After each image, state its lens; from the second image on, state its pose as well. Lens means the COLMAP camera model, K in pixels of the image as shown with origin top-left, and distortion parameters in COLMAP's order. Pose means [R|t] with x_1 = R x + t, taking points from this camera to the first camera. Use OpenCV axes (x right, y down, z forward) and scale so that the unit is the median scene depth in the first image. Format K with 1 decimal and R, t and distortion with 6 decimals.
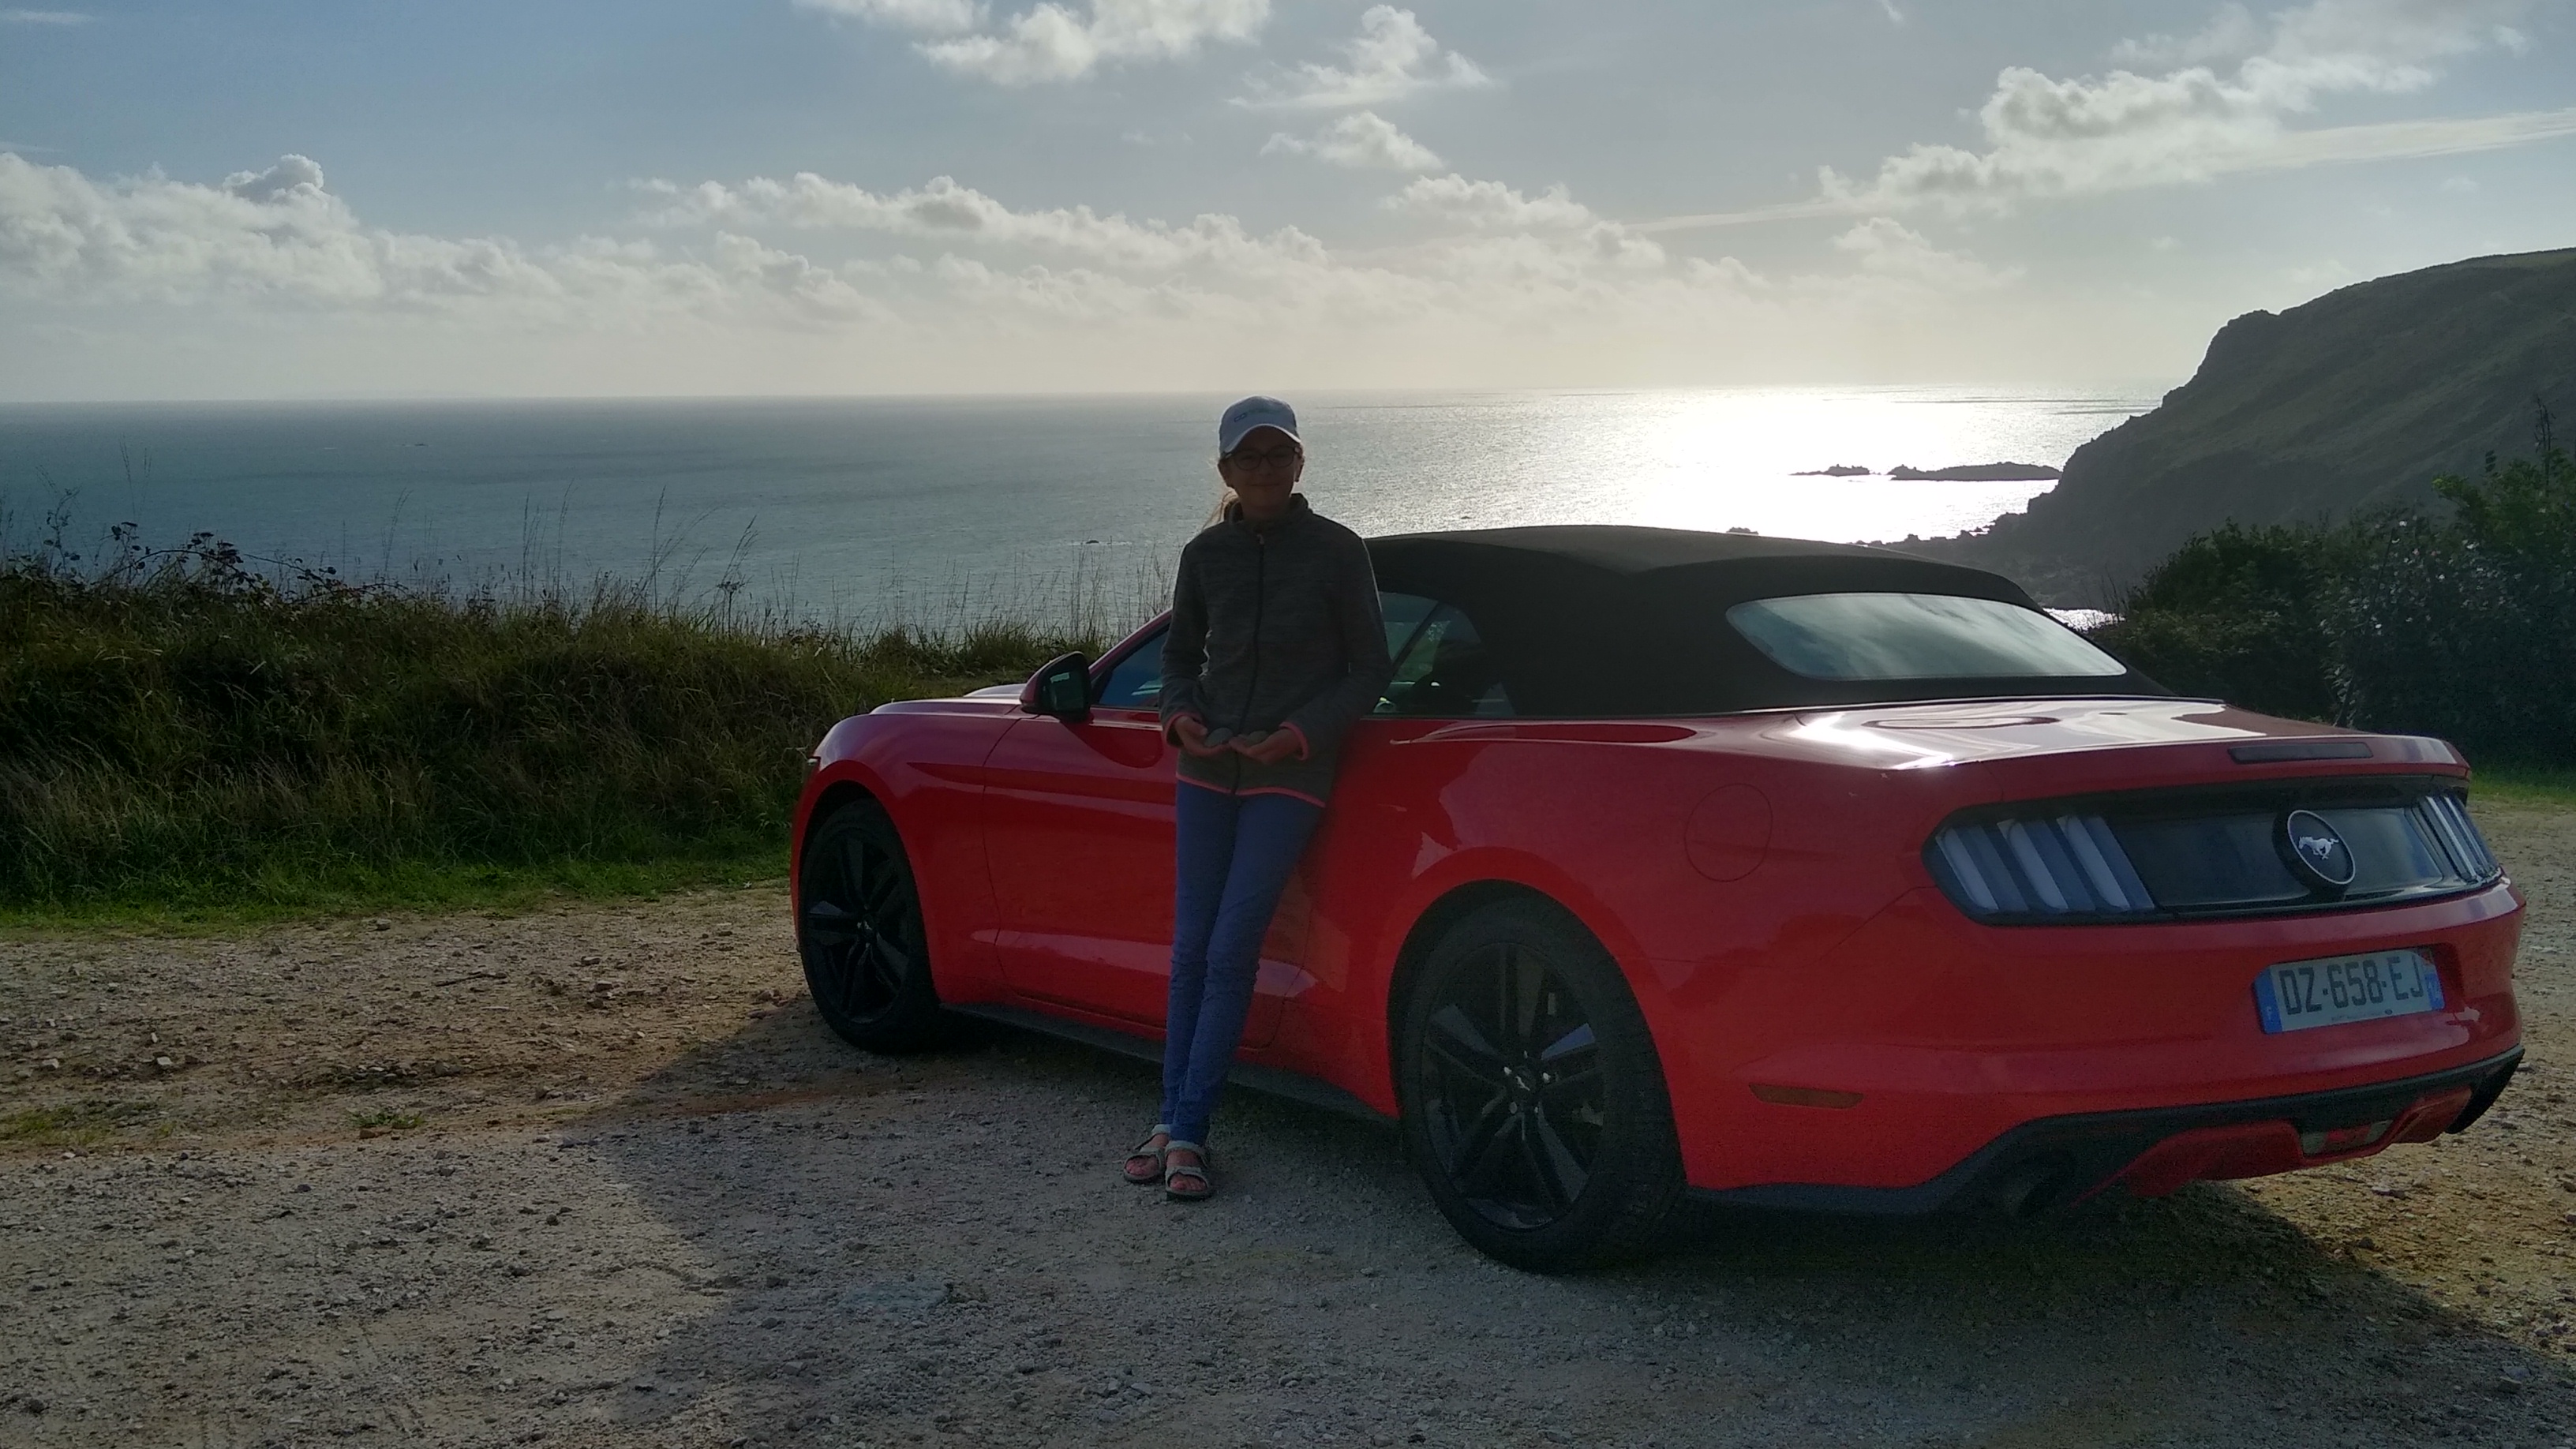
lens RADIAL K [[2485.7, 0, 1294.8], [0, 2485.7, 763.3], [0, 0, 1]] dist [0.089499, -0.143147]
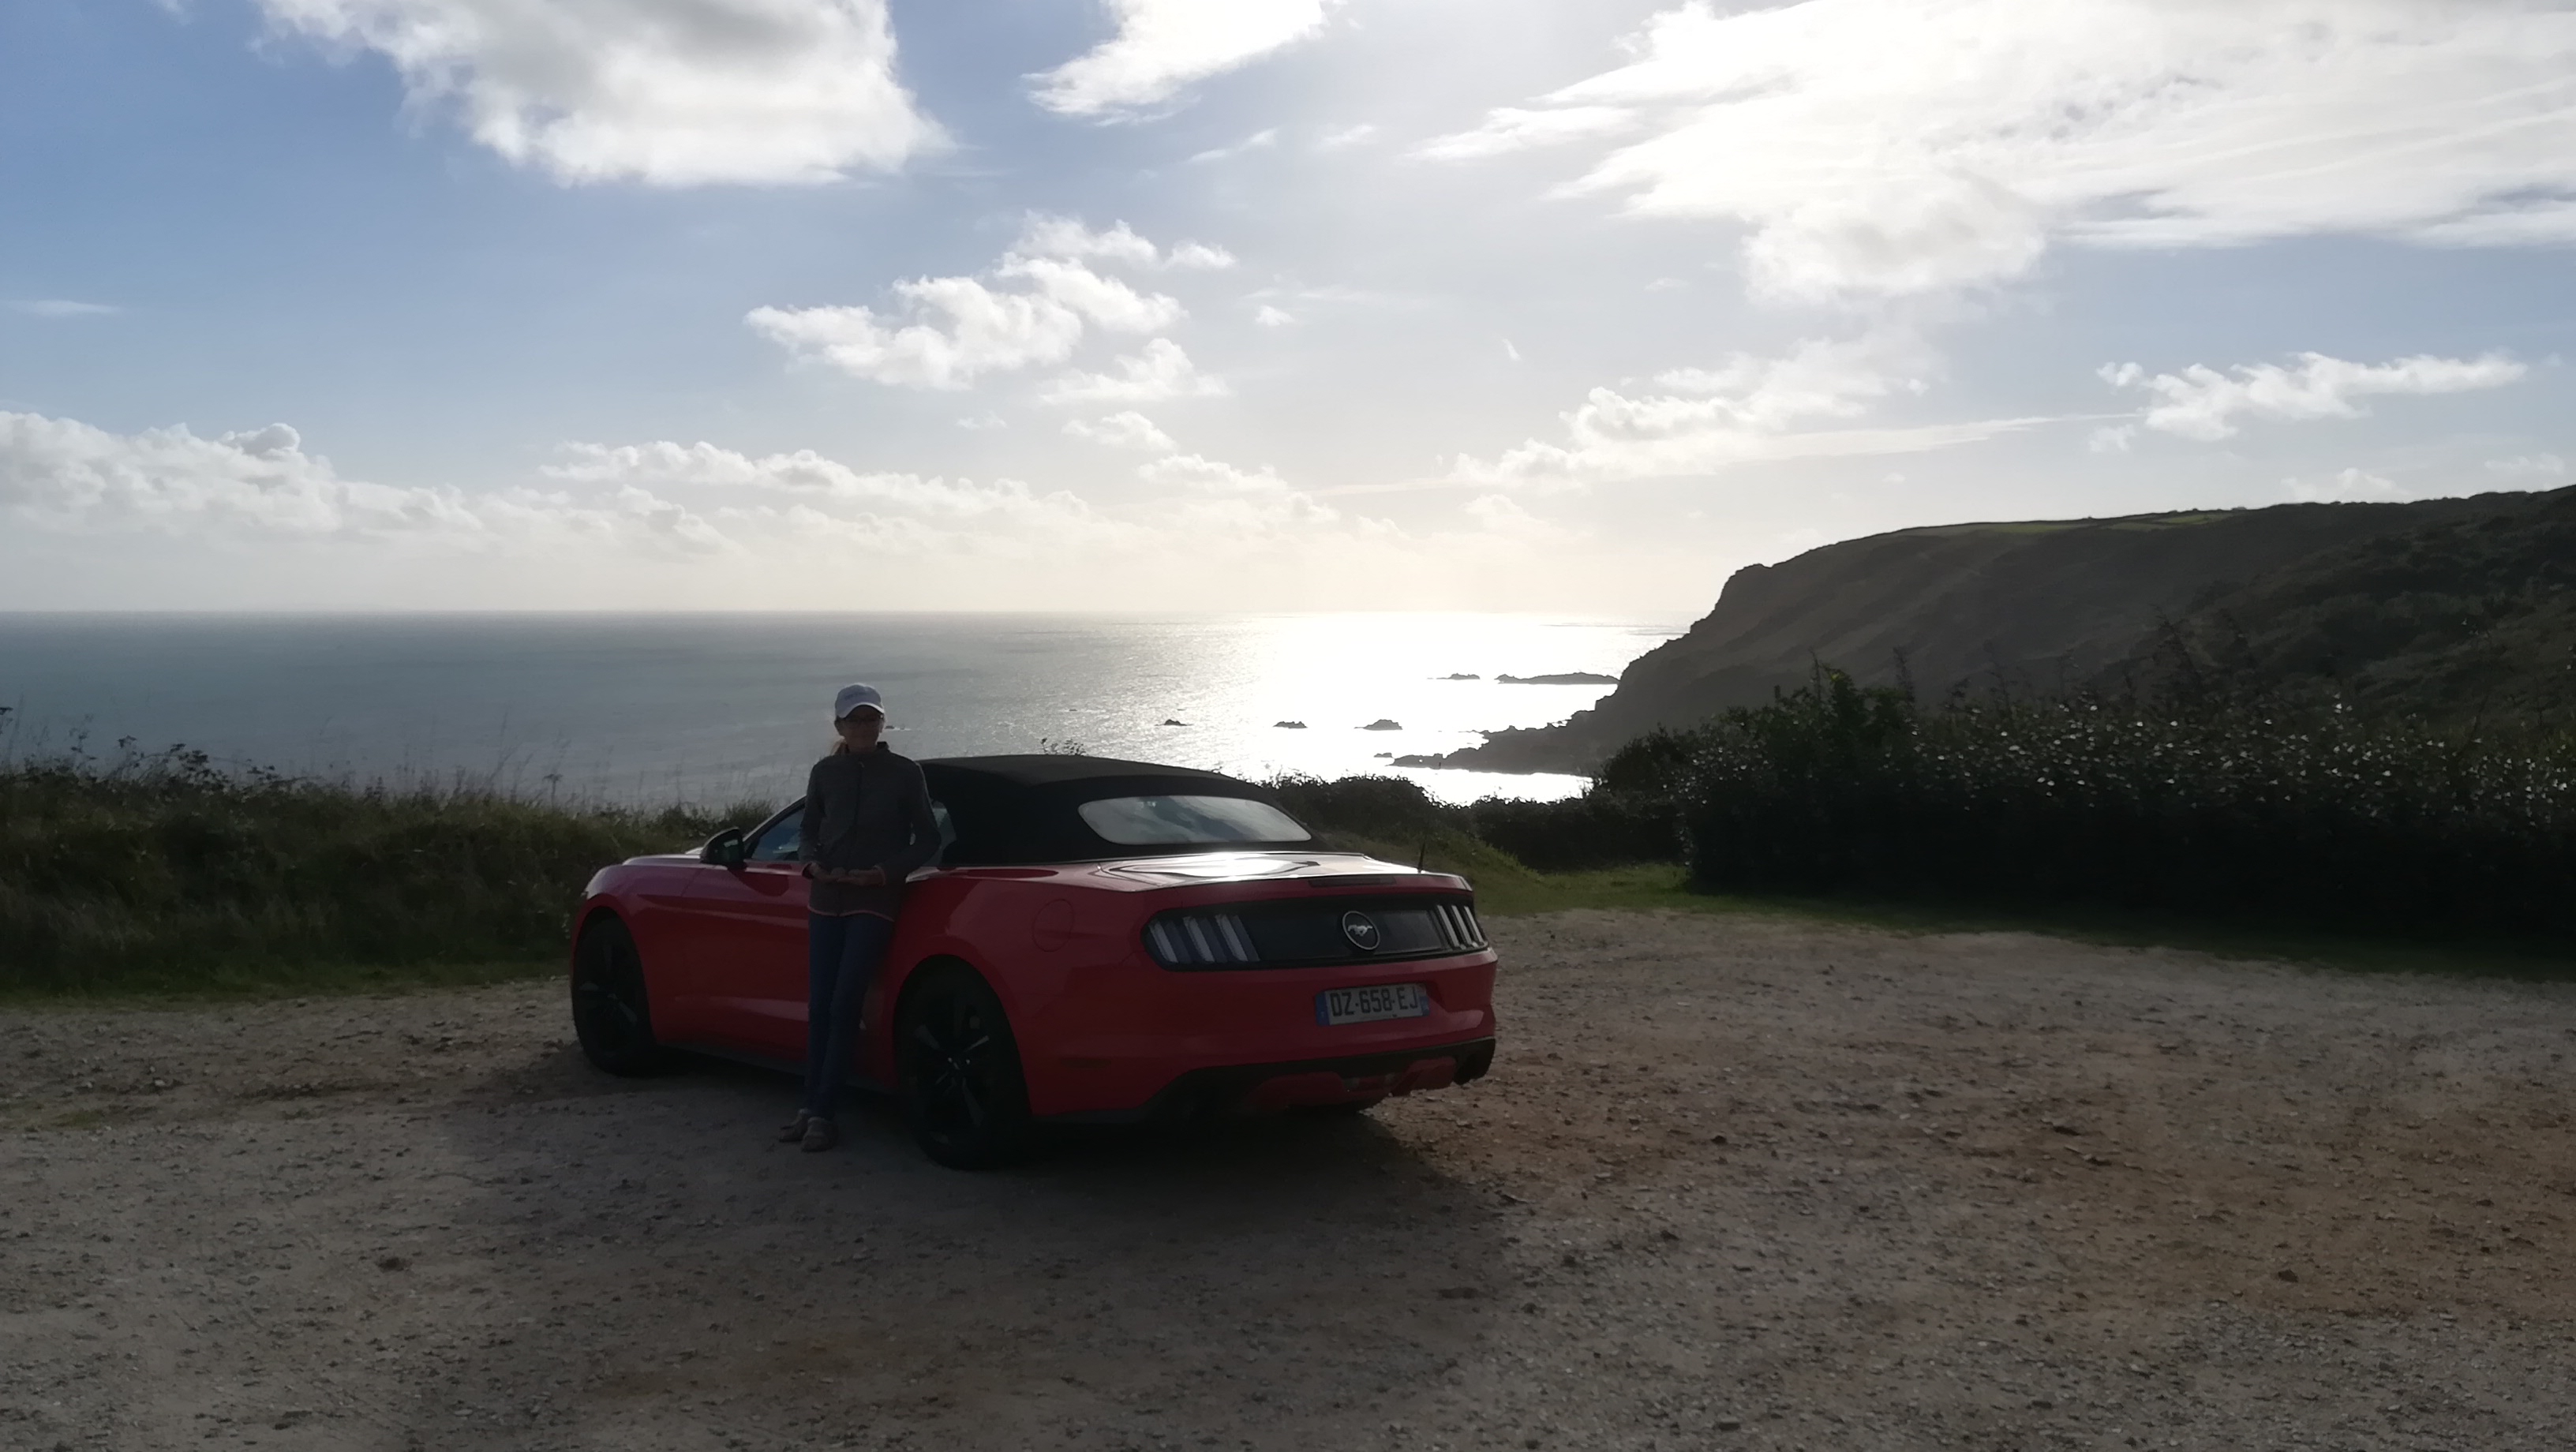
lens RADIAL K [[2000.9, 0, 1288.0], [0, 2000.9, 726.0], [0, 0, 1]] dist [0.050699, -0.083454]
pose [[0.994357, 0.003655, 0.106026, 0.137586], [0.005584, 0.996218, -0.086715, 0.007335], [-0.105942, 0.086818, 0.990575, -0.392779]]
